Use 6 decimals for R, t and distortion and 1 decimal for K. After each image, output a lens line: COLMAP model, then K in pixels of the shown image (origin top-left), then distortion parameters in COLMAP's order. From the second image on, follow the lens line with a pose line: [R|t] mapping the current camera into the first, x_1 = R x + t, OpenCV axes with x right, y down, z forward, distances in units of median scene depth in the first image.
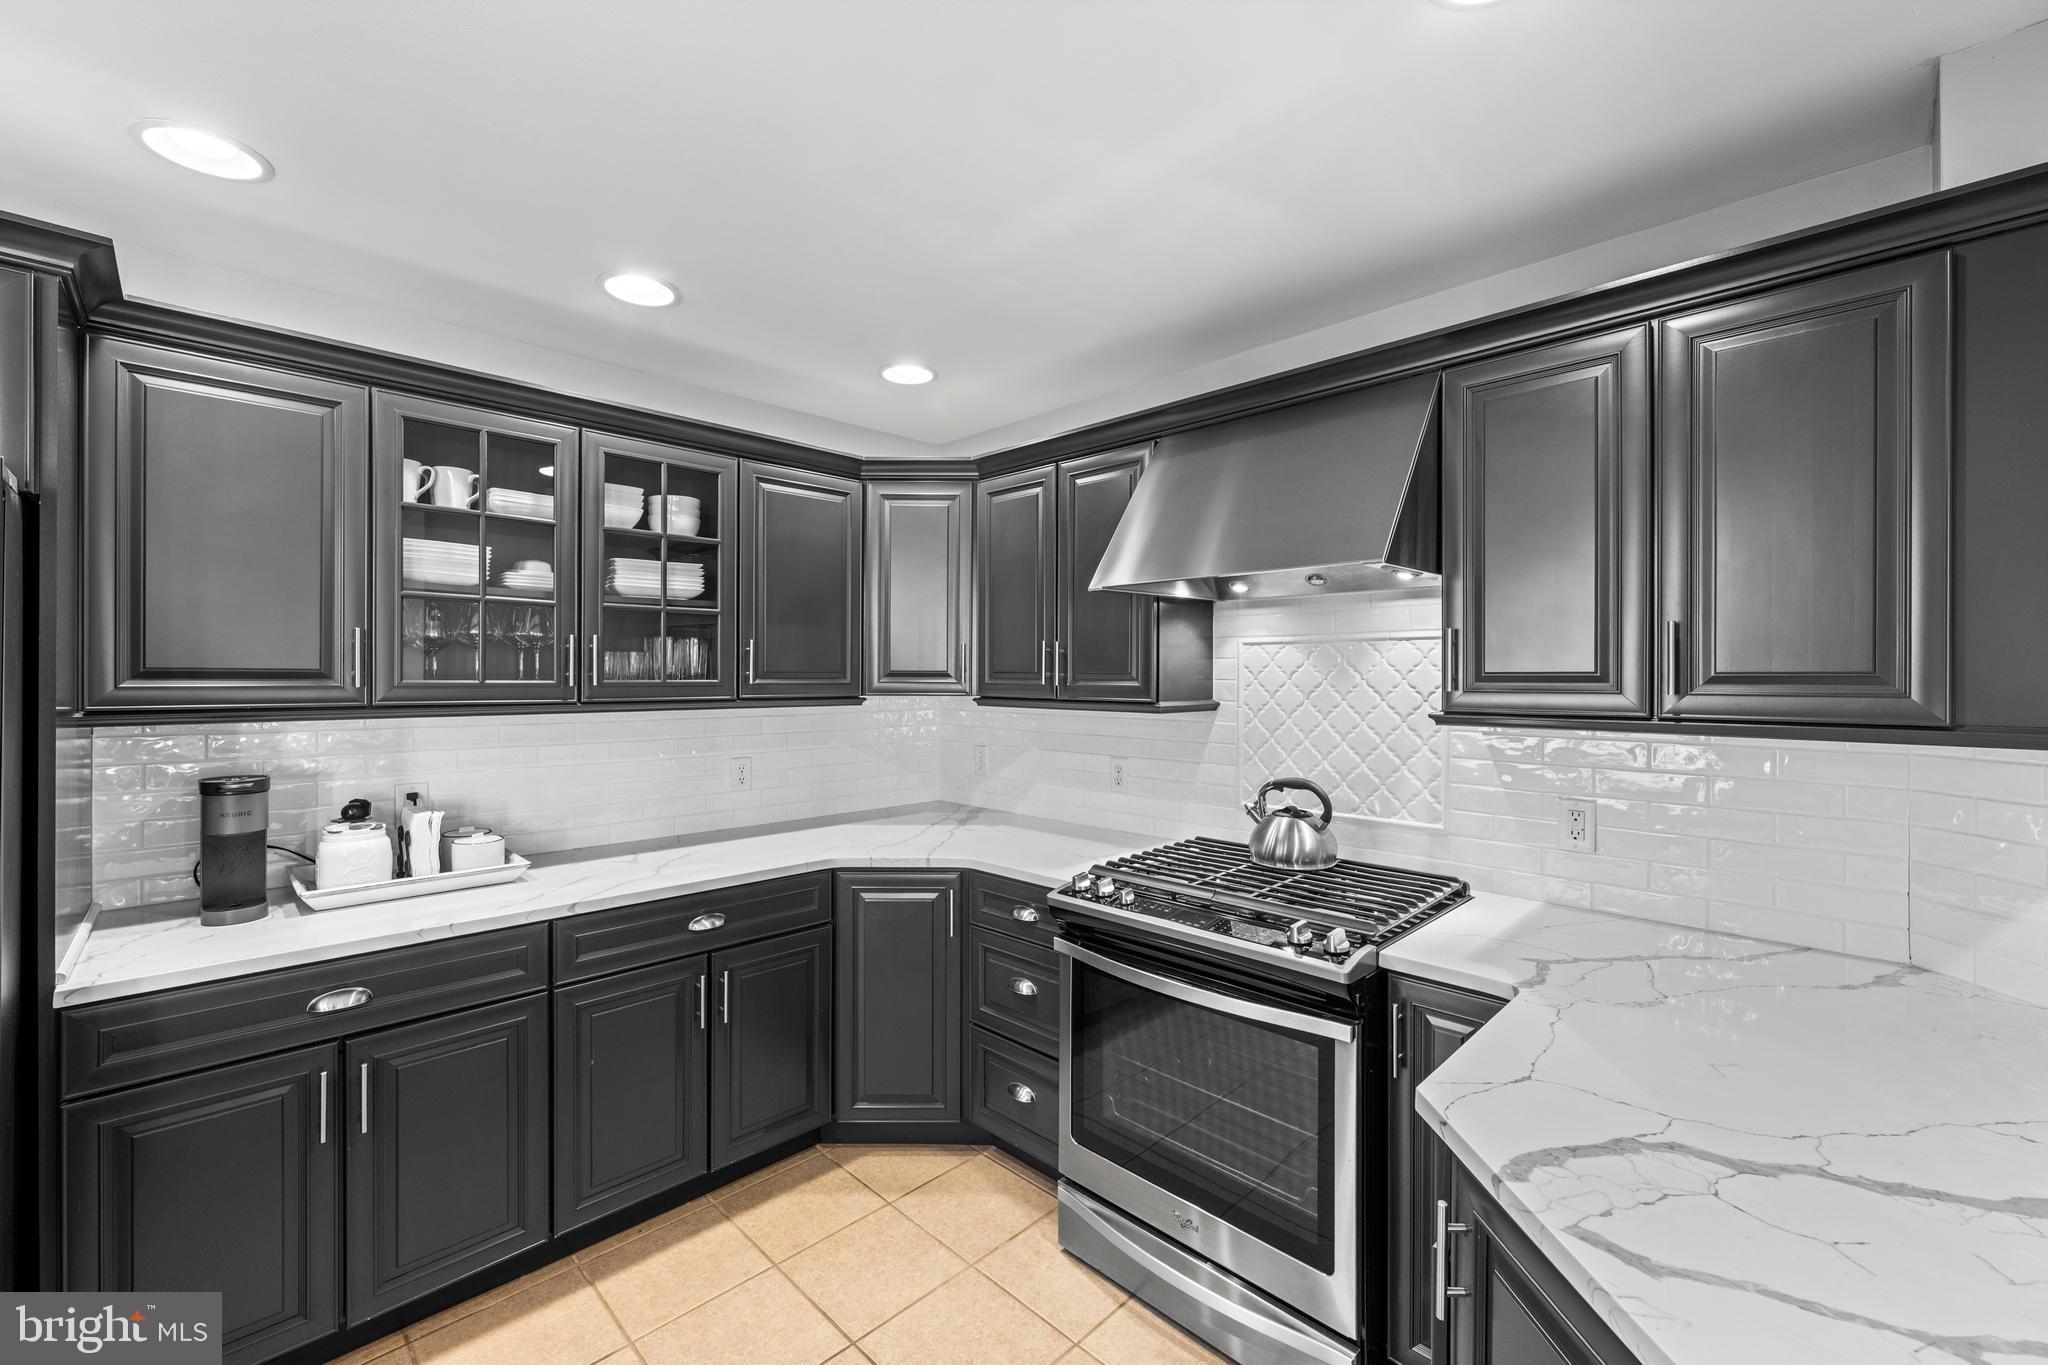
lens RADIAL K [[820.3, 0, 1020.3], [0, 820.3, 677.6], [0, 0, 1]] dist [0.001077, -0.000214]
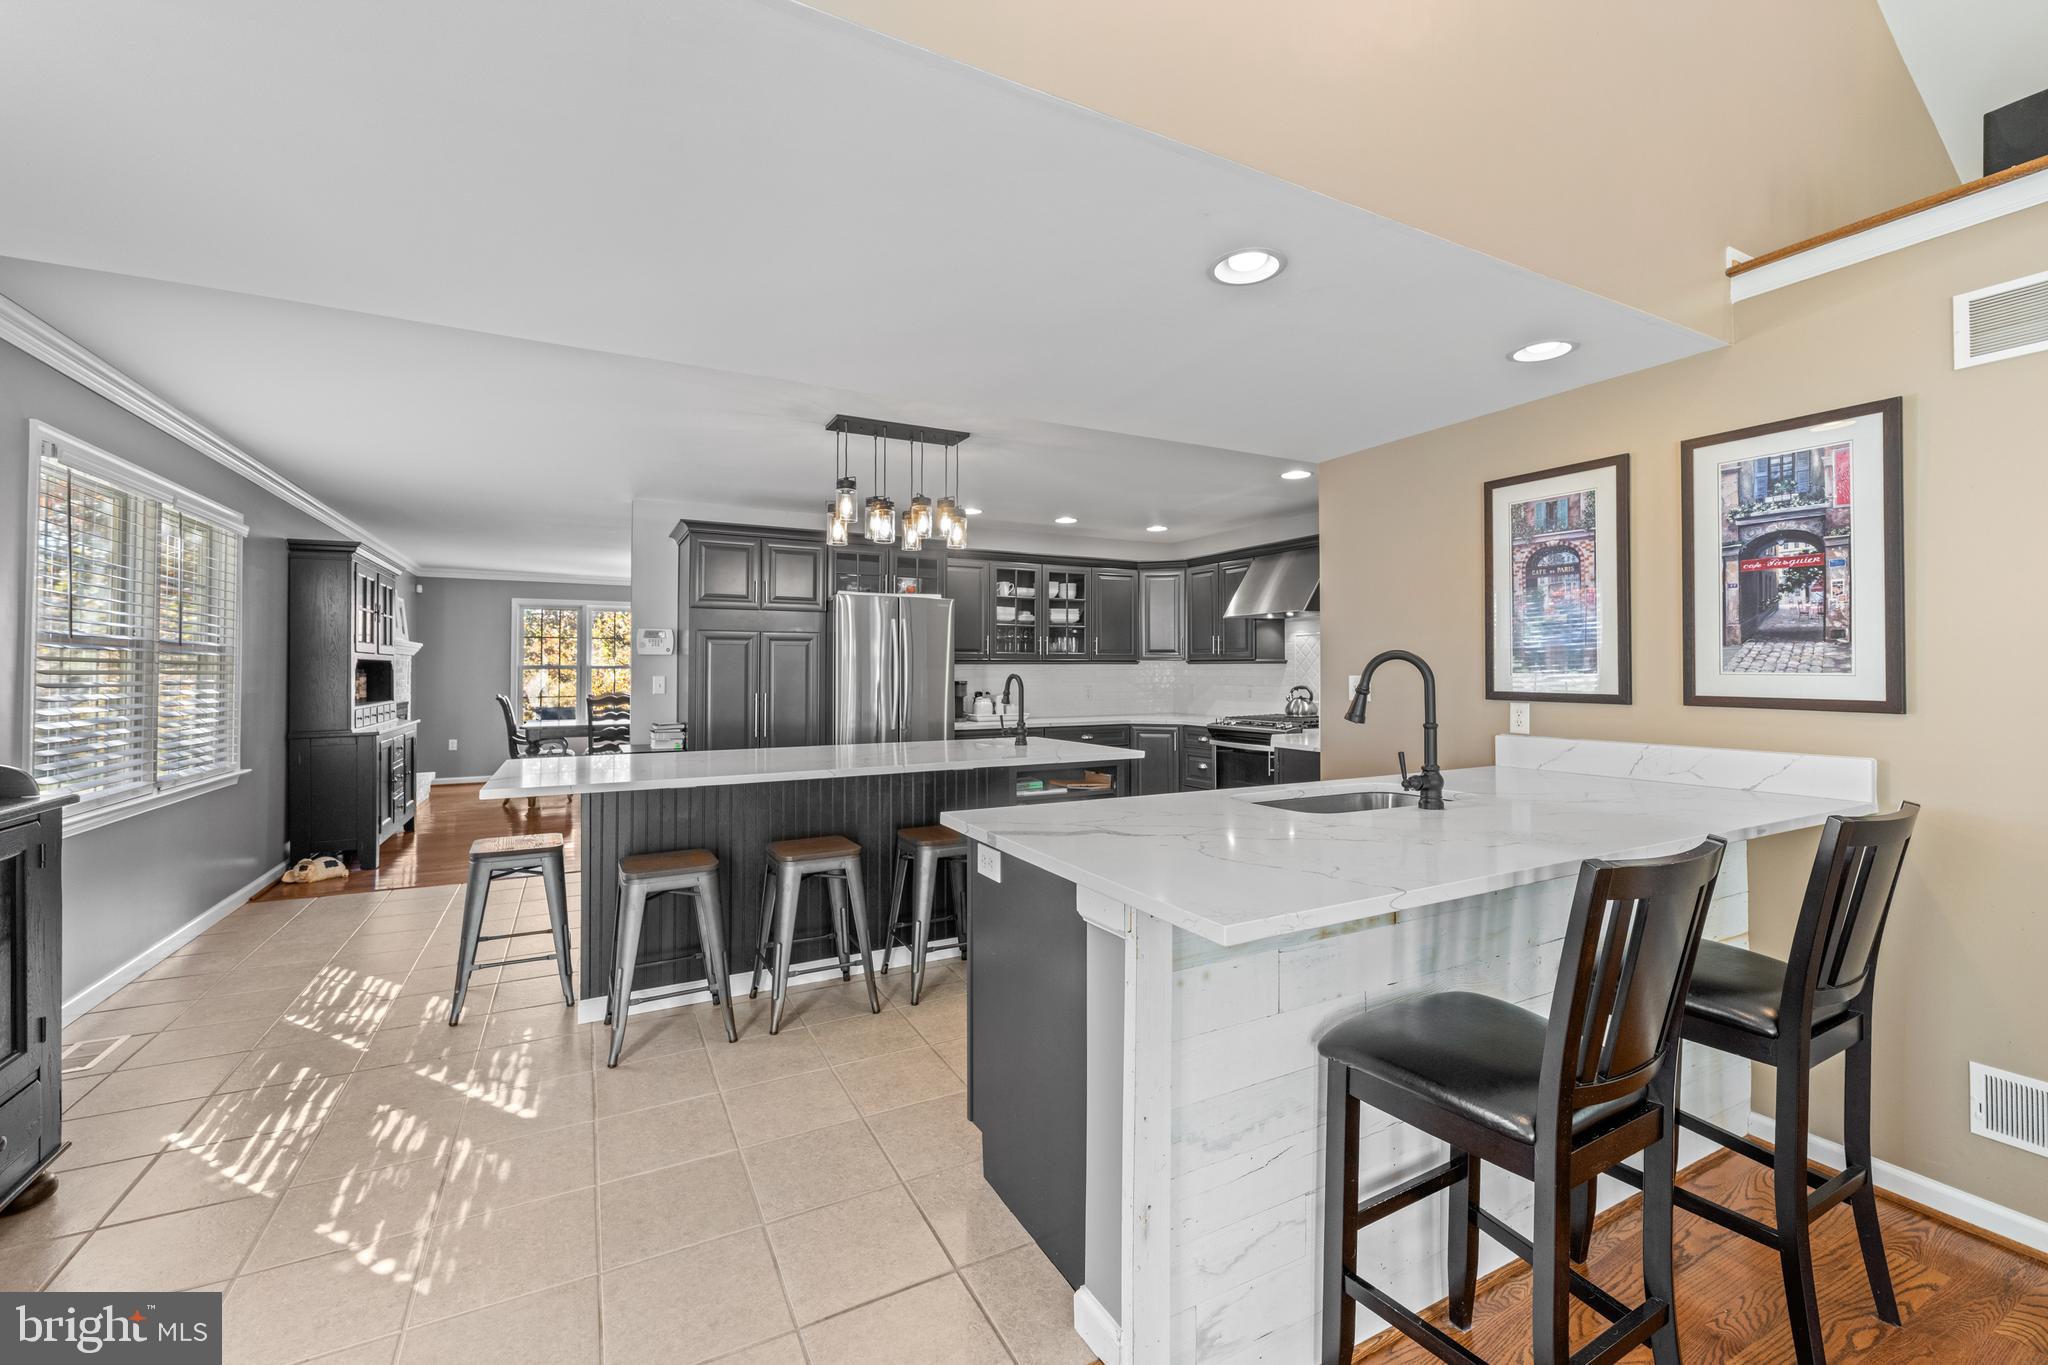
lens RADIAL K [[828.9, 0, 1027.4], [0, 828.9, 656.6], [0, 0, 1]] dist [0.000372, 0.000112]
pose [[0.955771, -0.008708, -0.293982, 0.267286], [0.002485, 0.999765, -0.021537, 0.080329], [0.294101, 0.019854, 0.955568, -1.806553]]
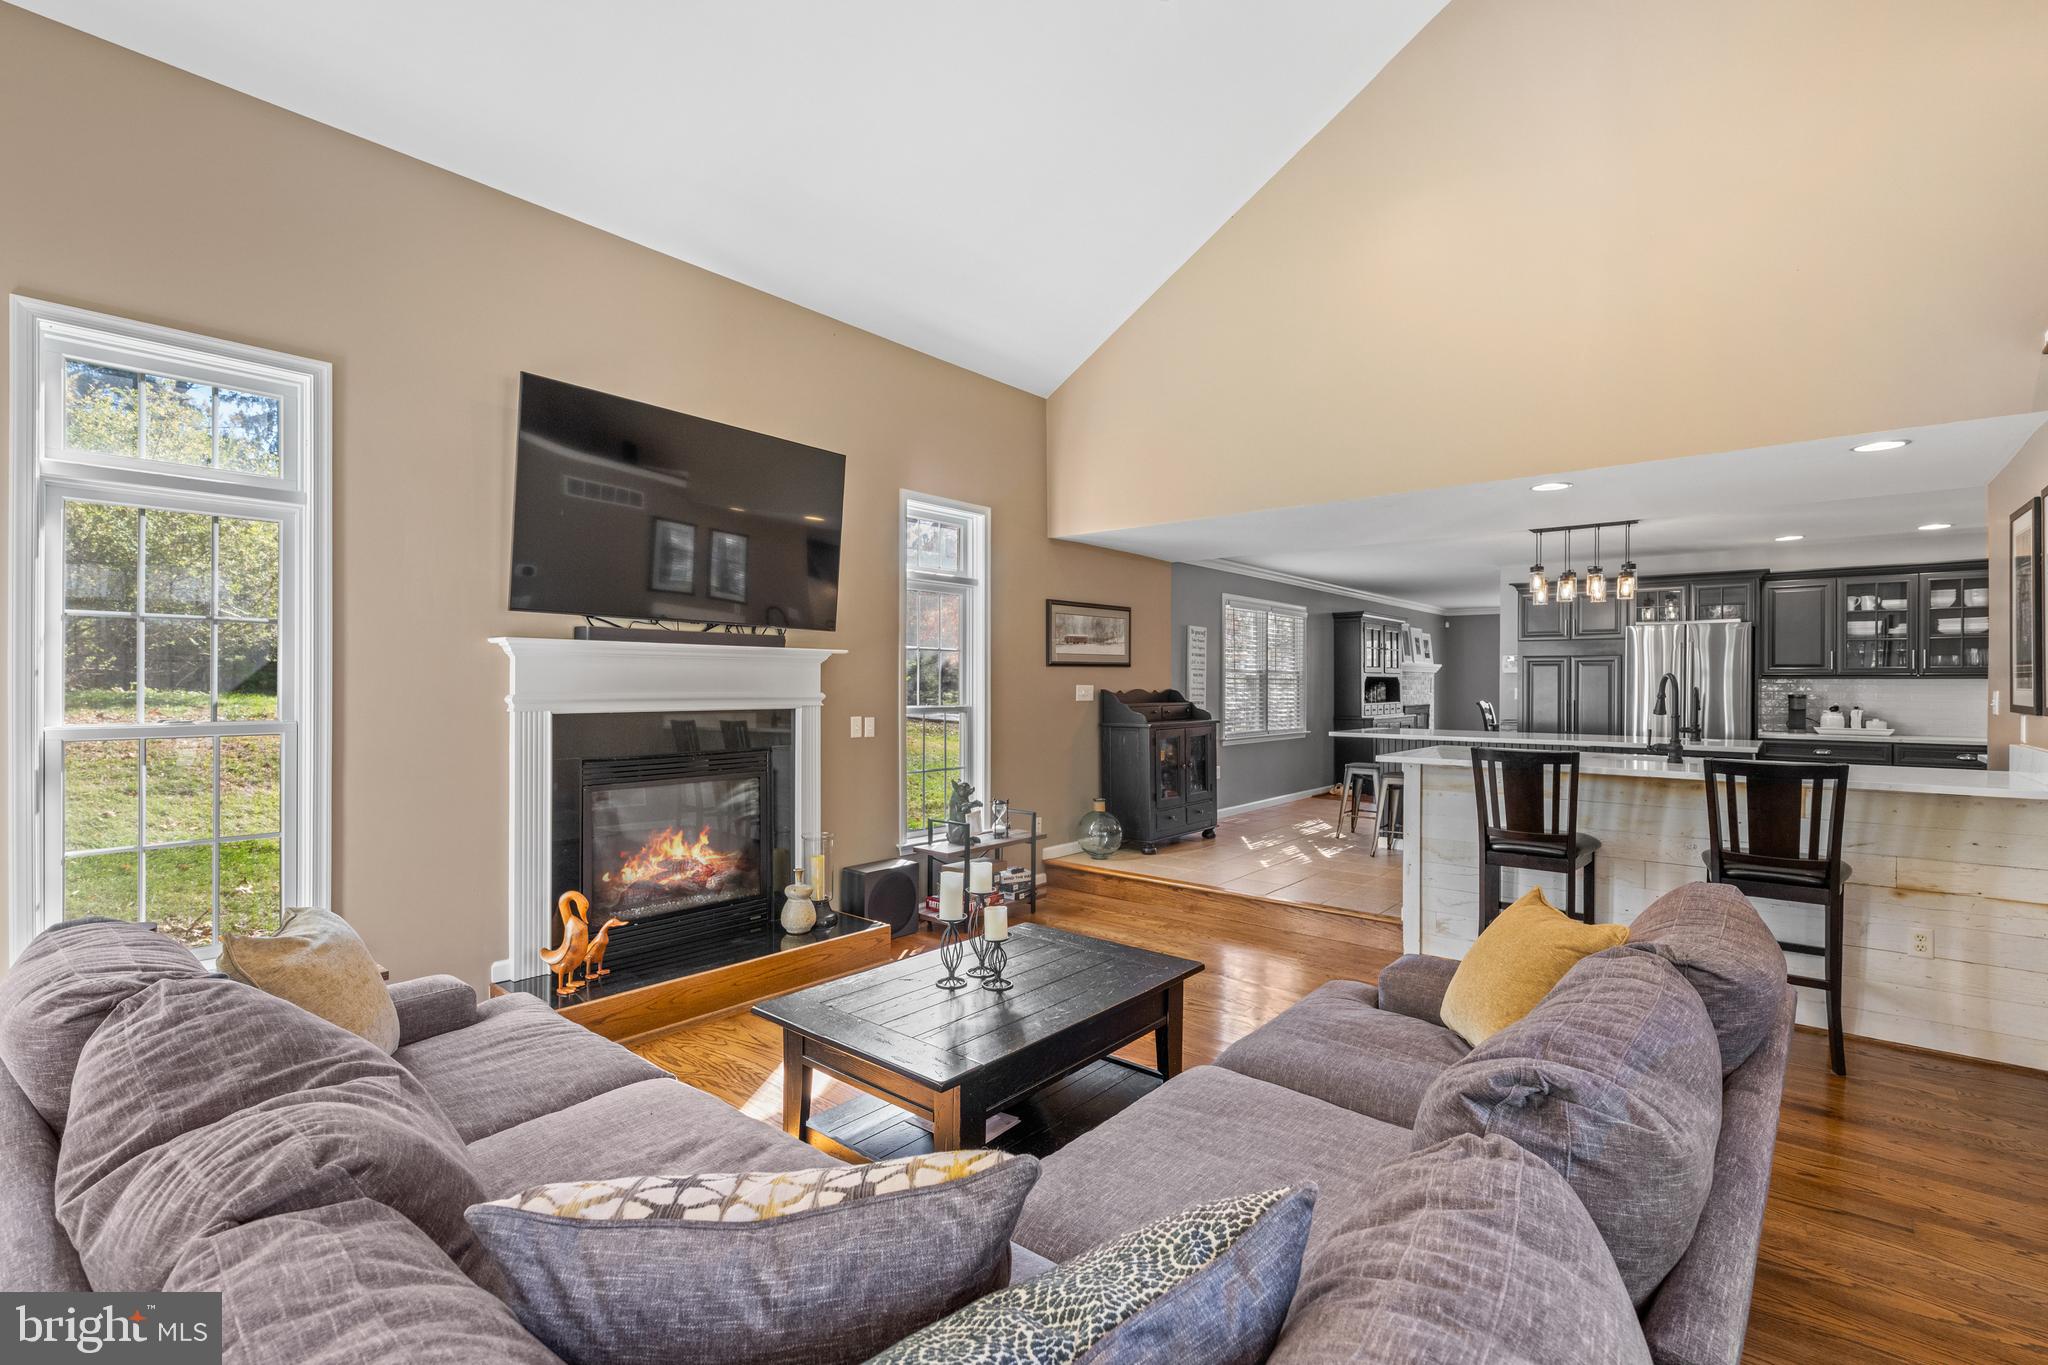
lens RADIAL K [[883.3, 0, 969.2], [0, 883.3, 678.6], [0, 0, 1]] dist [-0.015392, 0.000284]
pose [[0.027791, -0.008241, -0.999580, 2.276140], [-0.006813, 0.999941, -0.008434, 0.090140], [0.999591, 0.007045, 0.027734, -2.255940]]
